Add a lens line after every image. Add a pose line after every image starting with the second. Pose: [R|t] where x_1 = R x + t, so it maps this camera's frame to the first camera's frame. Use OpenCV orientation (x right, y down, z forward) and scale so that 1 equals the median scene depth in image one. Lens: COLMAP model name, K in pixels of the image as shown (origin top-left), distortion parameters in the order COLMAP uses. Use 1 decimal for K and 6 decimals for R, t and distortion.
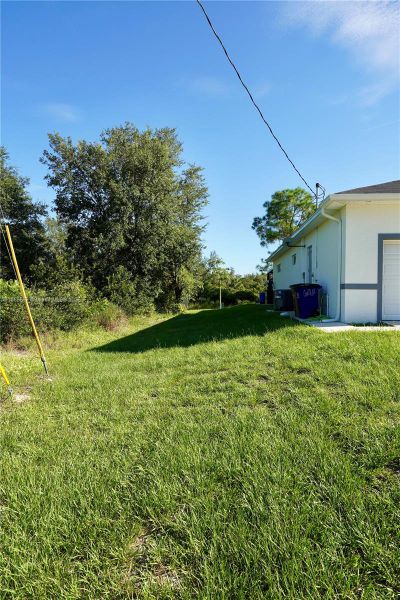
lens RADIAL K [[370.6, 0, 198.9], [0, 370.6, 301.9], [0, 0, 1]] dist [-0.020642, -0.000785]
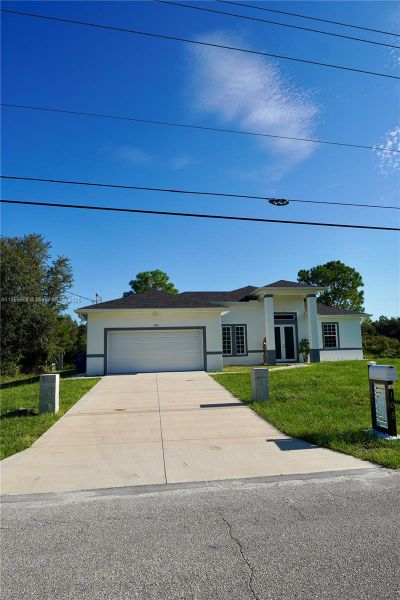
lens RADIAL K [[374.1, 0, 198.4], [0, 374.1, 301.7], [0, 0, 1]] dist [-0.017650, -0.003033]
pose [[0.978708, 0.001235, 0.205254, 0.146840], [0.030248, 0.988196, -0.150179, -0.003100], [-0.203017, 0.153190, 0.967118, -0.265009]]
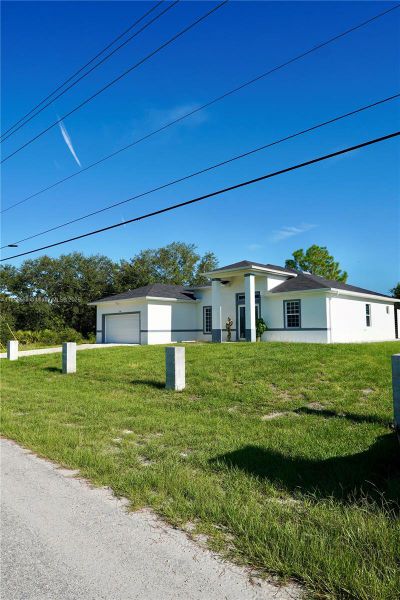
lens RADIAL K [[370.6, 0, 198.9], [0, 370.6, 301.9], [0, 0, 1]] dist [-0.020642, -0.000785]
pose [[0.760758, -0.058405, -0.646402, 0.800043], [0.001046, 0.996052, -0.088766, -0.003143], [0.649035, 0.066853, 0.757816, -0.211439]]
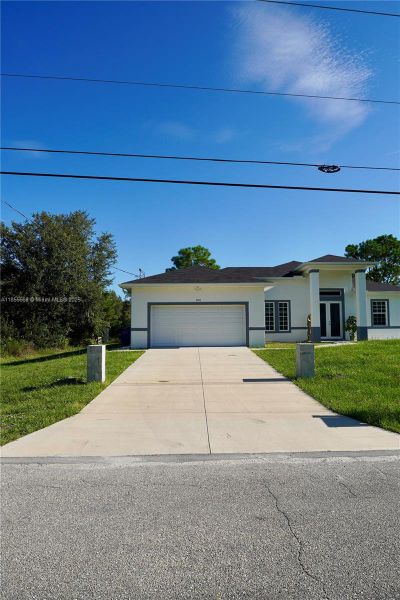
lens RADIAL K [[374.1, 0, 198.4], [0, 374.1, 301.7], [0, 0, 1]] dist [-0.017650, -0.003033]
pose [[0.995373, -0.002120, 0.096061, 0.146043], [0.010935, 0.995760, -0.091338, -0.000938], [-0.095461, 0.091966, 0.991176, -0.260252]]
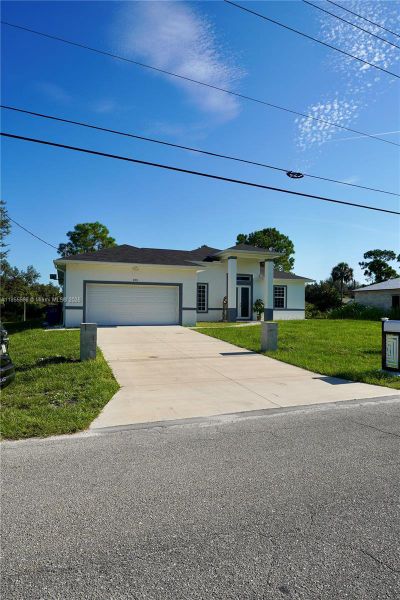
lens RADIAL K [[375.0, 0, 200.0], [0, 375.0, 300.0], [0, 0, 1]] dist [-0.021745, -0.001977]
pose [[0.904102, 0.016068, 0.427015, 0.053119], [0.001742, 0.999146, -0.041285, -0.000315], [-0.427313, 0.038069, 0.903302, -0.261391]]
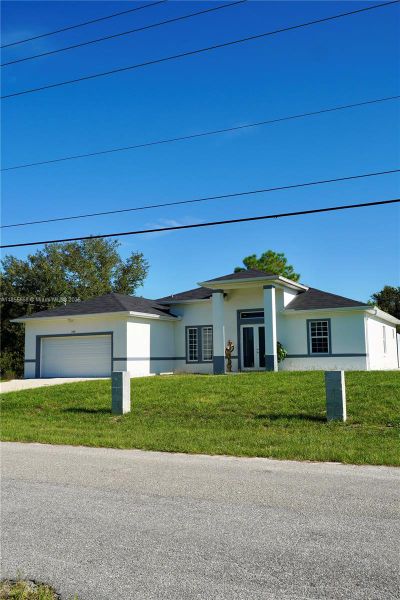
lens RADIAL K [[527.8, 0, 197.7], [0, 527.8, 299.5], [0, 0, 1]] dist [0.012488, 0.000718]
pose [[0.920557, -0.061549, -0.385728, 0.648484], [0.011382, 0.991315, -0.131016, 0.004324], [0.390441, 0.116217, 0.913263, -0.366249]]
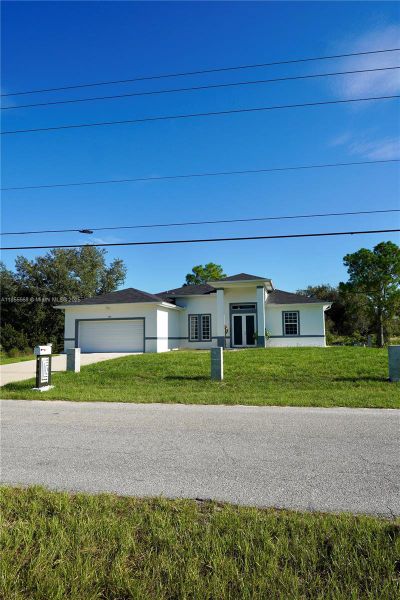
lens RADIAL K [[374.1, 0, 198.4], [0, 374.1, 301.7], [0, 0, 1]] dist [-0.017650, -0.003033]
pose [[0.984835, -0.032835, -0.170356, 0.470203], [0.012362, 0.992713, -0.119870, 0.005612], [0.173050, 0.115946, 0.978065, -0.384243]]
